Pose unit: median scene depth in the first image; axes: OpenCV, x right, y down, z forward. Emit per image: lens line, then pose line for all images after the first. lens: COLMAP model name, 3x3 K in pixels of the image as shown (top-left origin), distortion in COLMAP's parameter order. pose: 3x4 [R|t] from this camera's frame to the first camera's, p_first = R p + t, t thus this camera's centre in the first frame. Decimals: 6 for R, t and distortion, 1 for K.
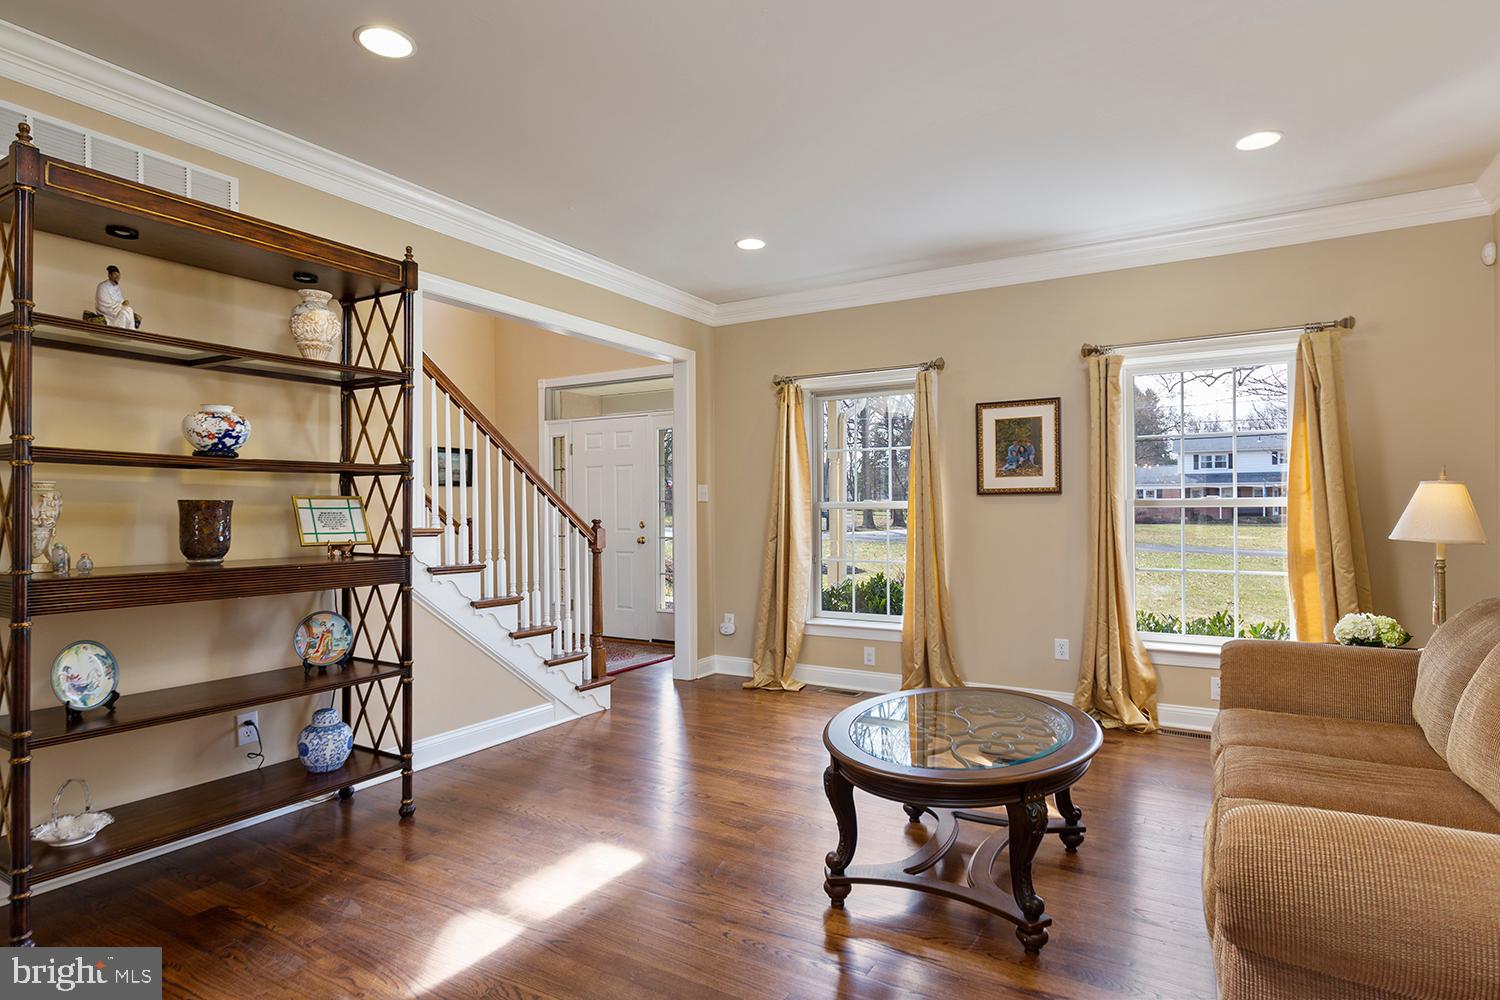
lens RADIAL K [[830.4, 0, 755.7], [0, 830.4, 504.4], [0, 0, 1]] dist [0.005150, 0.000242]
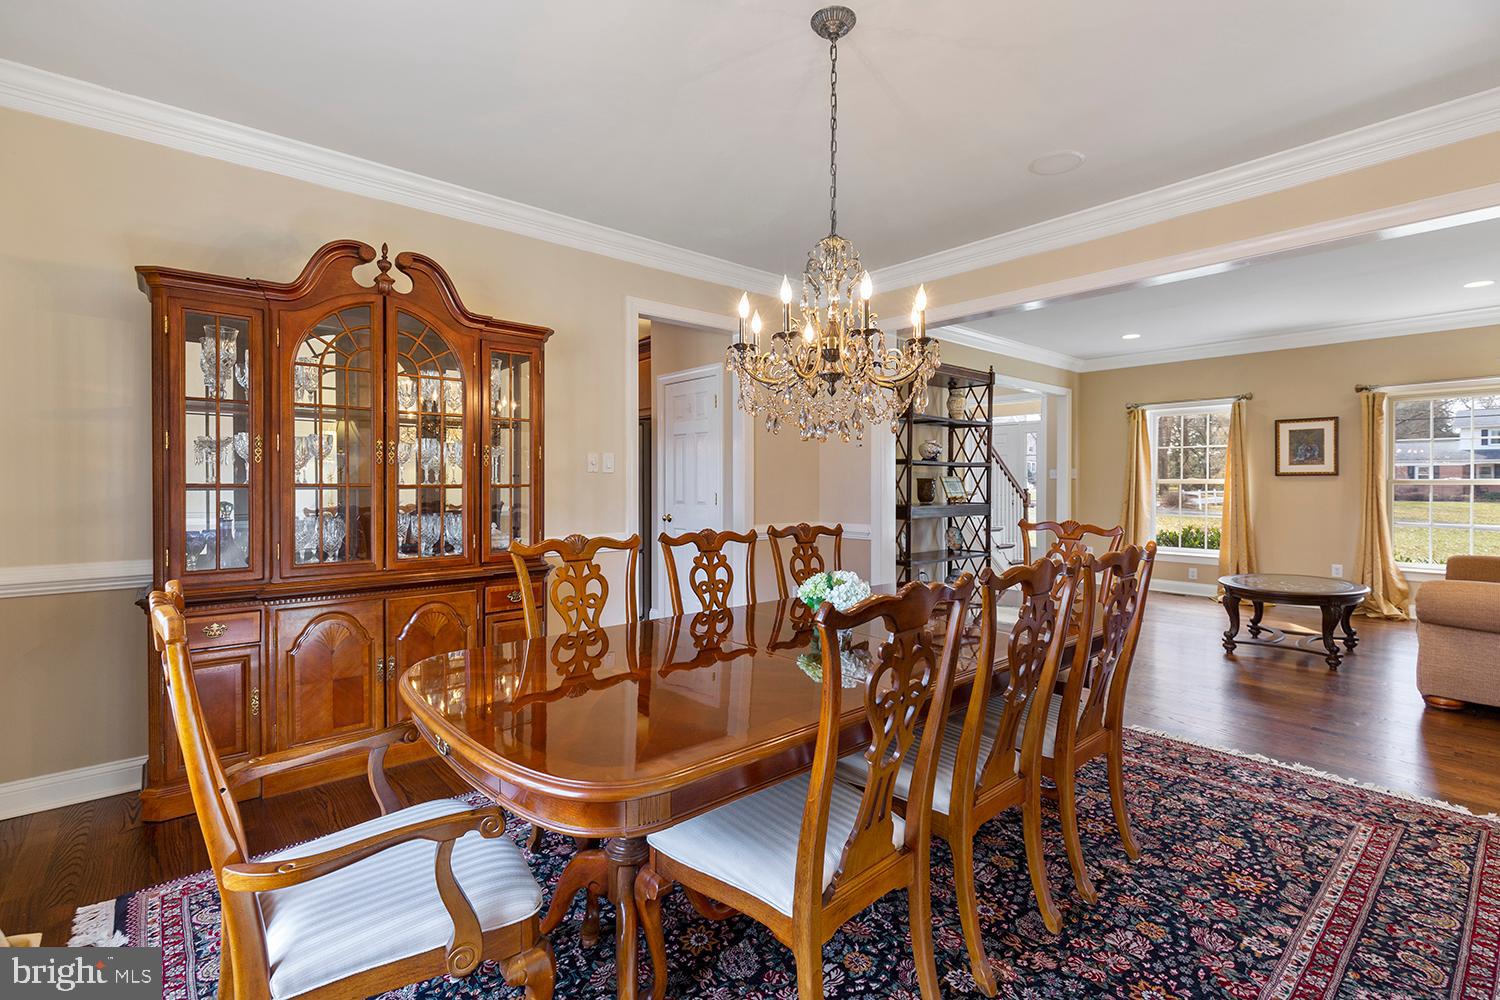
lens RADIAL K [[703.7, 0, 745.5], [0, 703.7, 484.6], [0, 0, 1]] dist [0.003845, -0.000204]
pose [[0.948047, 0.008543, -0.318016, -0.293027], [-0.005500, 0.999930, 0.010465, -0.003185], [0.318084, -0.008172, 0.948027, -0.679312]]
